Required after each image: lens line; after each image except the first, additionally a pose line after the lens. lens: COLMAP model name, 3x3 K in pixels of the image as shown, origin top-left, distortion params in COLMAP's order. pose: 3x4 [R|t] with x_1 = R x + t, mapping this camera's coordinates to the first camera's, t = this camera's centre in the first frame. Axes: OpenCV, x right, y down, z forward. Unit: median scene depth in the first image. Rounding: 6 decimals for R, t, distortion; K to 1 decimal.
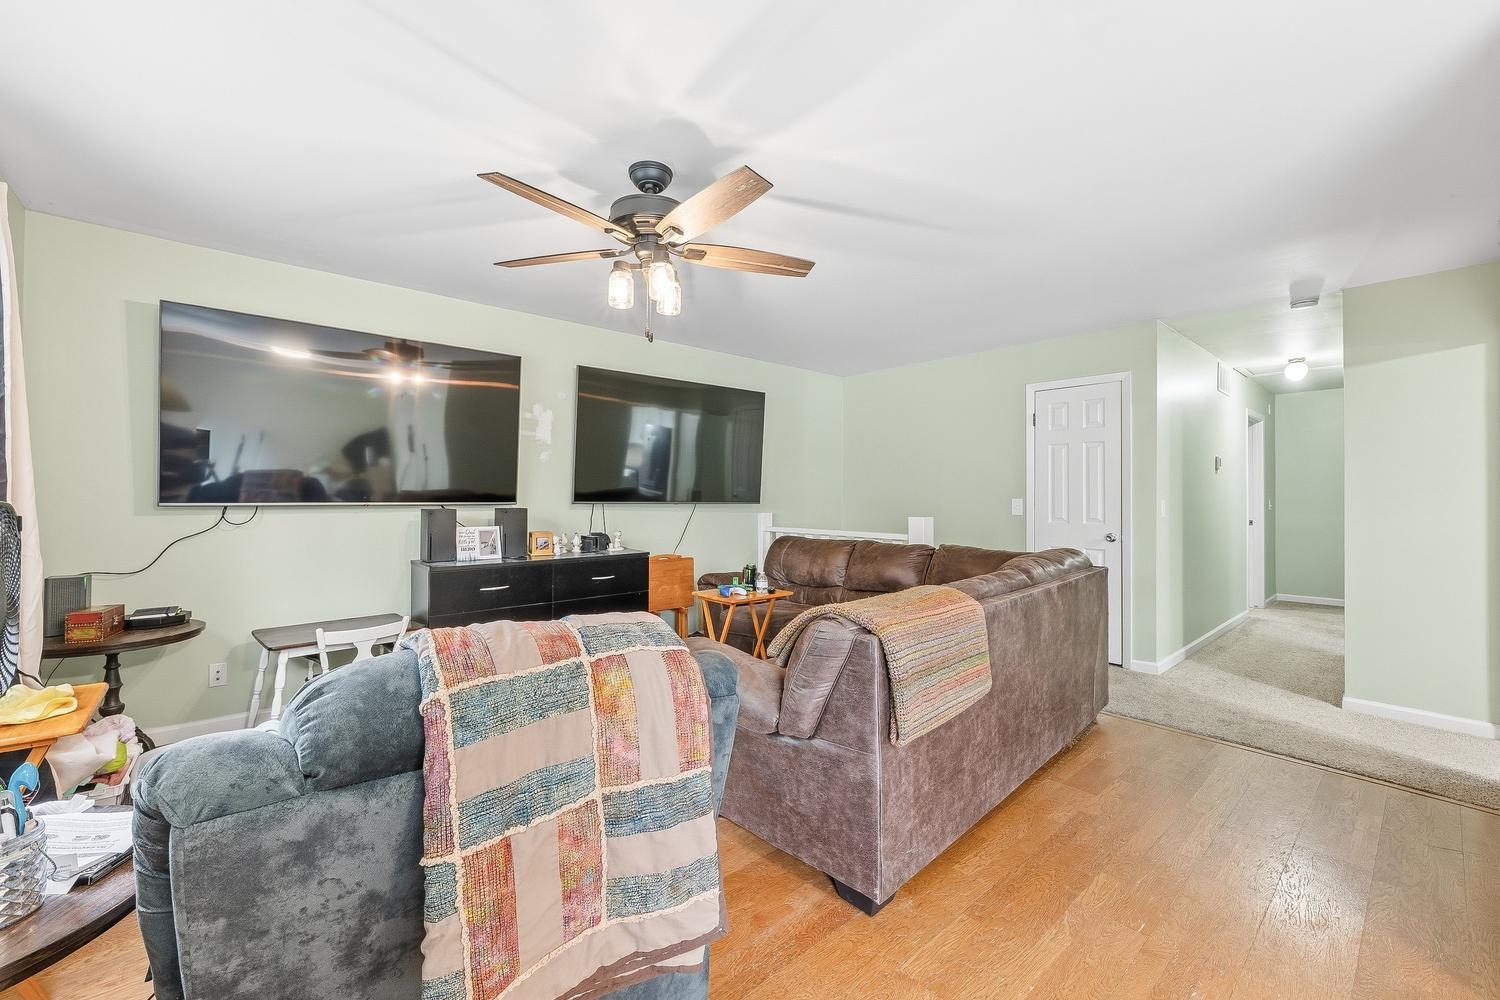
lens RADIAL K [[601.1, 0, 741.2], [0, 601.1, 493.3], [0, 0, 1]] dist [-0.001649, -0.000938]
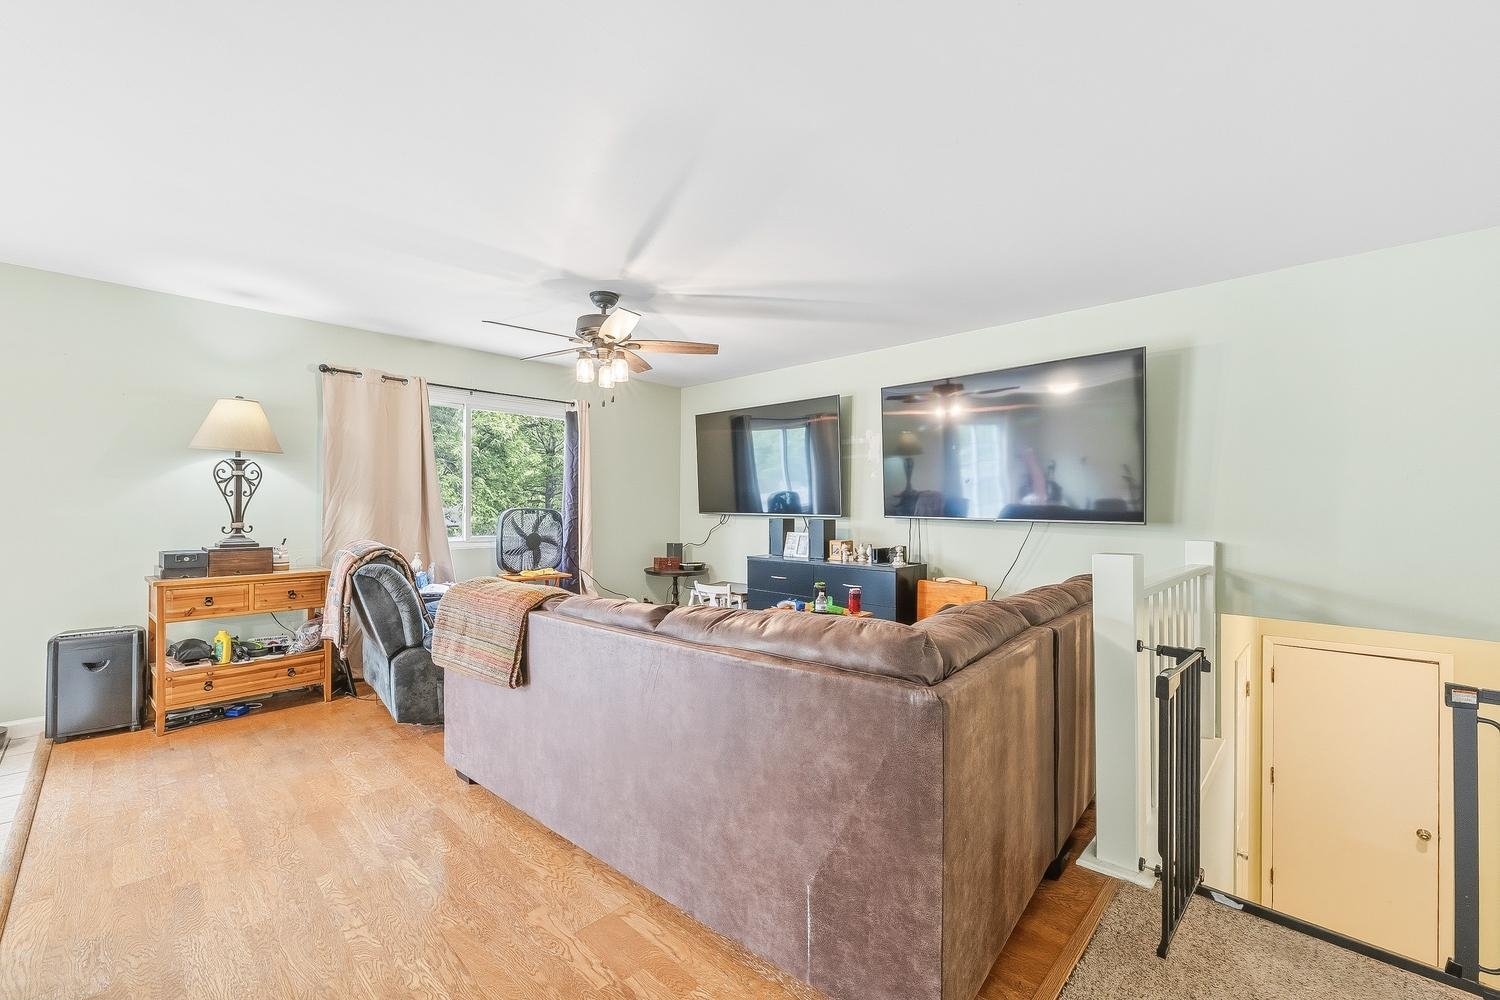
lens RADIAL K [[601.1, 0, 743.2], [0, 601.1, 505.7], [0, 0, 1]] dist [-0.001649, -0.000938]
pose [[0.104958, -0.004340, -0.994467, 0.855112], [-0.011124, 0.999923, -0.005538, 0.004815], [0.994414, 0.011643, 0.104902, 0.726454]]
